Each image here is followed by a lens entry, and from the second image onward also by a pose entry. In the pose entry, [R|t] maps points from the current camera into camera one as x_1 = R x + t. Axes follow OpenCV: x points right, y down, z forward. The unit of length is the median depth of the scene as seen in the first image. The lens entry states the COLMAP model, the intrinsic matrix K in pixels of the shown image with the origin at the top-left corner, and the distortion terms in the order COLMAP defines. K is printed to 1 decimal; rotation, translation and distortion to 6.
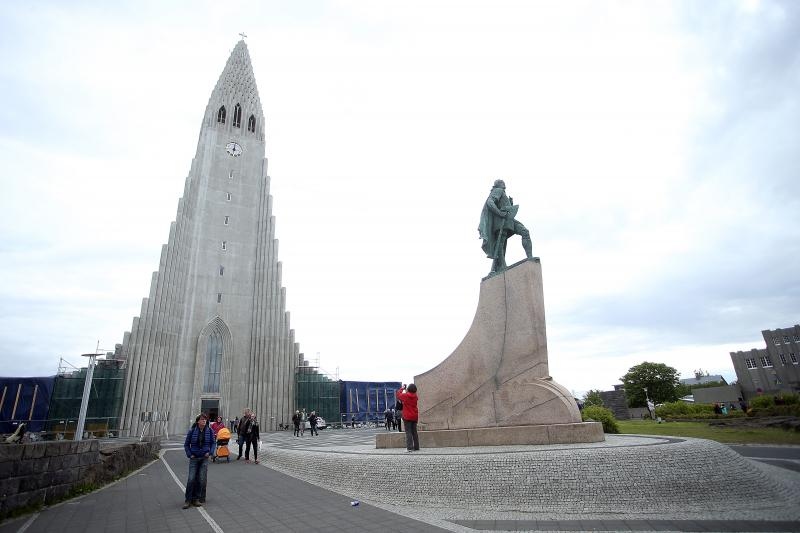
lens RADIAL K [[423.3, 0, 390.3], [0, 423.3, 267.6], [0, 0, 1]] dist [-0.073038, 0.034018]
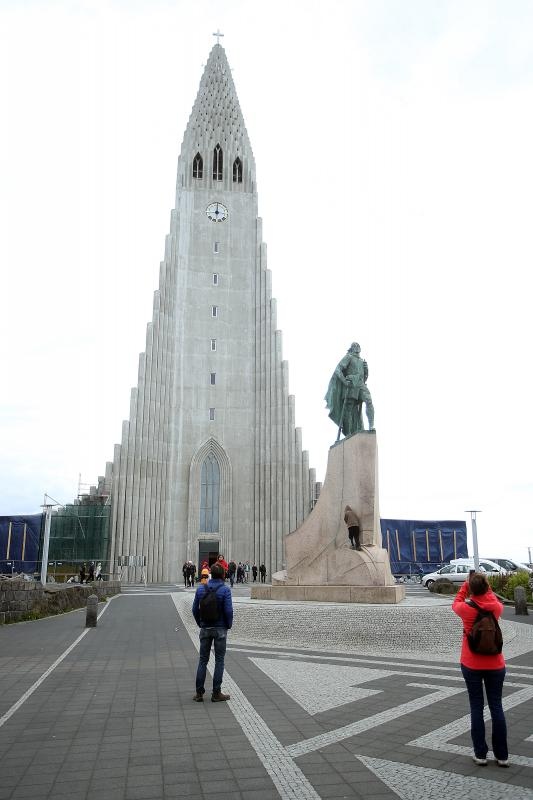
lens RADIAL K [[660.0, 0, 266.5], [0, 660.0, 400.0], [0, 0, 1]] dist [-0.012542, 0.000948]
pose [[0.931887, -0.047329, -0.359648, 0.134730], [0.082452, 0.993137, 0.082947, -0.048137], [0.353254, -0.106951, 0.929394, -0.114364]]
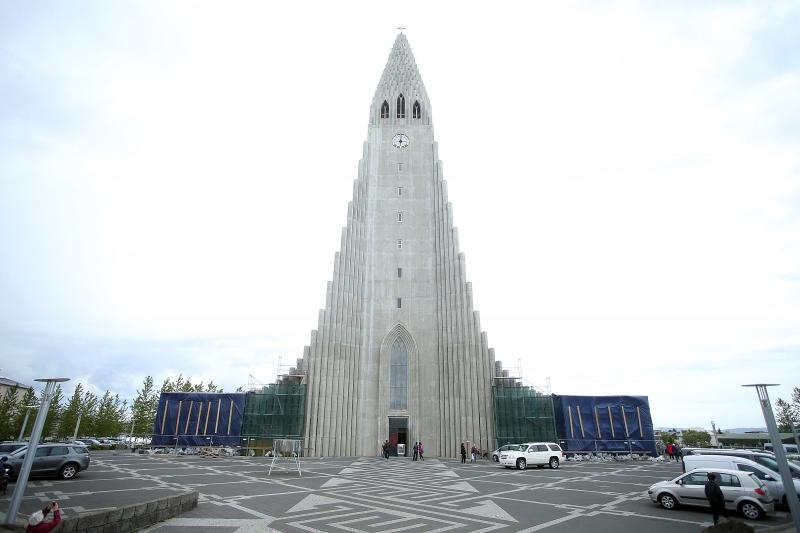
lens RADIAL K [[423.3, 0, 390.3], [0, 423.3, 267.6], [0, 0, 1]] dist [-0.073038, 0.034018]
pose [[0.851155, -0.137414, -0.506608, 0.043750], [0.130568, 0.990217, -0.049221, 0.040850], [0.508416, -0.024252, 0.860770, 0.215269]]
